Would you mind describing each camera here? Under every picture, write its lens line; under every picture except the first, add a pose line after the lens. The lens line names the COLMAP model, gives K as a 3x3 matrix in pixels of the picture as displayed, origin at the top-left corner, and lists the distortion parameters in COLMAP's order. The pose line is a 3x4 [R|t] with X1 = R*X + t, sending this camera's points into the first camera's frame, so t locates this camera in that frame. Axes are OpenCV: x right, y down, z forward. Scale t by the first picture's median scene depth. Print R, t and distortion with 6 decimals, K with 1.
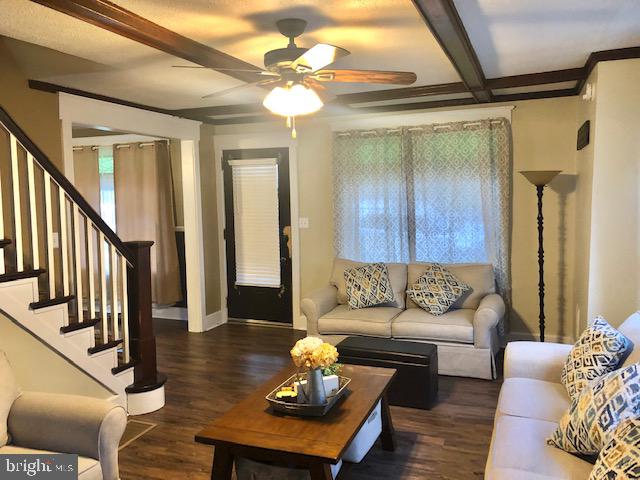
lens RADIAL K [[525.2, 0, 315.5], [0, 525.2, 236.1], [0, 0, 1]] dist [0.080357, -0.050604]
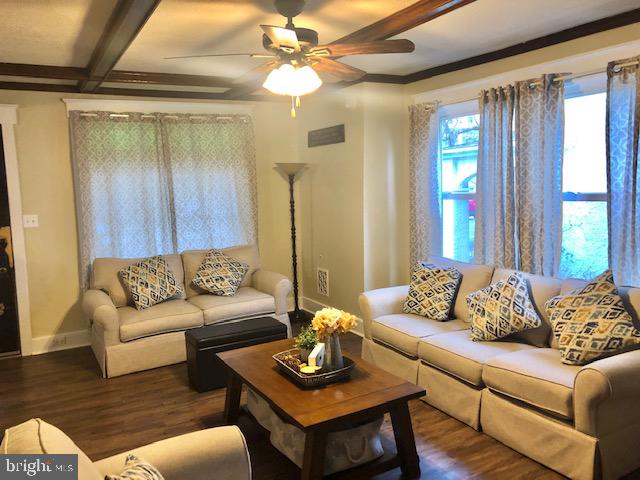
lens RADIAL K [[525.2, 0, 315.5], [0, 525.2, 236.1], [0, 0, 1]] dist [0.080357, -0.050604]
pose [[0.637059, -0.083780, 0.766249, -0.430710], [0.082676, 0.995768, 0.040139, 0.001118], [-0.766369, 0.037779, 0.641289, 0.174483]]
